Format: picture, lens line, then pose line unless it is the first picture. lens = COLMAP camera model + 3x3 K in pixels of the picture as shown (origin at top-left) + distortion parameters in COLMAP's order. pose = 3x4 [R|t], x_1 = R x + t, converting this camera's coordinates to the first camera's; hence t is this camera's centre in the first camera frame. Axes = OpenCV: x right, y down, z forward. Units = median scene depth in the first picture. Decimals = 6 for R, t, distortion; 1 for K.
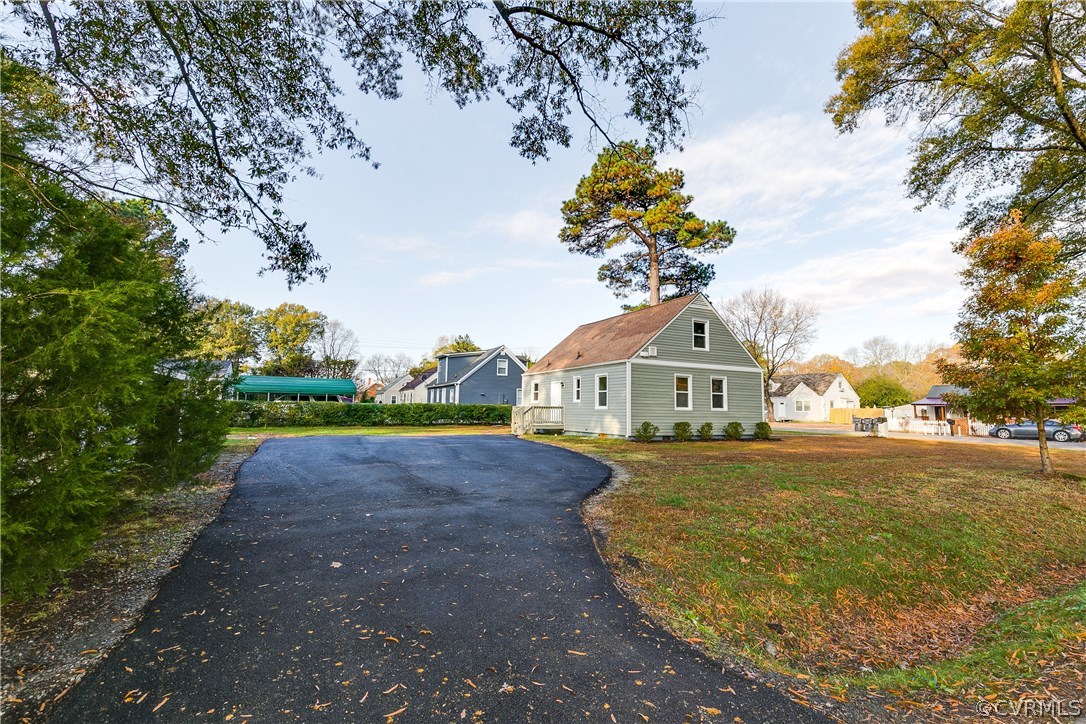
lens RADIAL K [[495.7, 0, 562.4], [0, 495.7, 351.6], [0, 0, 1]] dist [-0.000414, -0.000474]
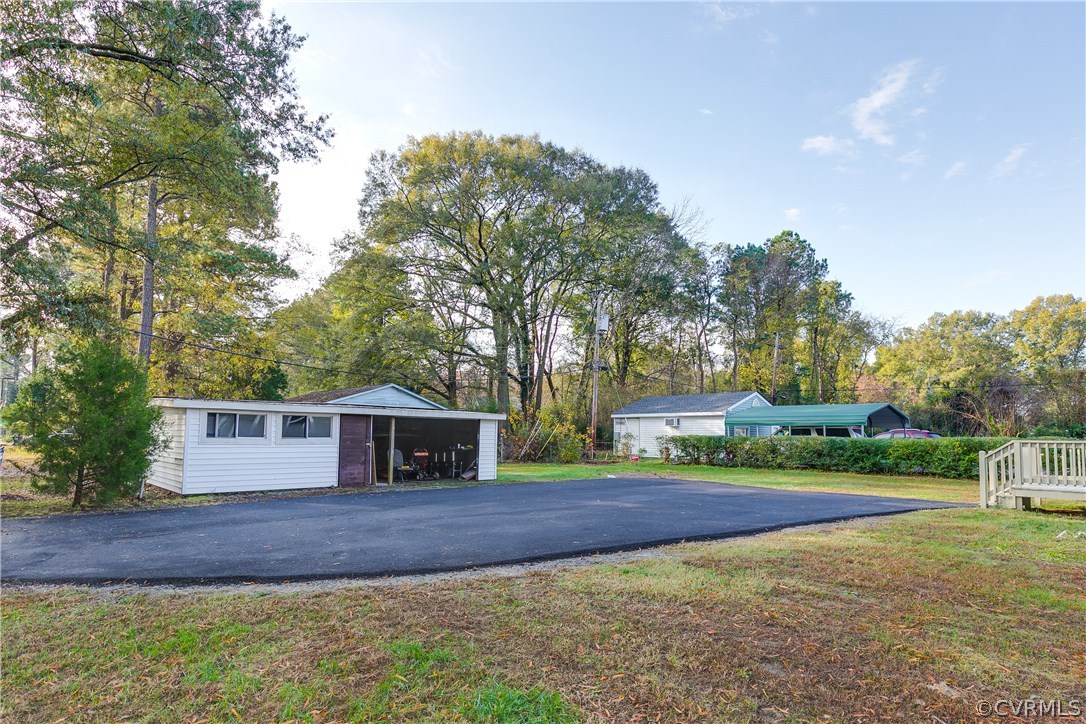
lens RADIAL K [[590.1, 0, 545.8], [0, 590.1, 395.9], [0, 0, 1]] dist [0.004893, -0.000130]
pose [[0.251968, -0.076103, -0.964739, 0.198151], [0.103491, 0.993305, -0.051327, 0.035551], [0.962186, -0.086909, 0.258157, 0.312065]]
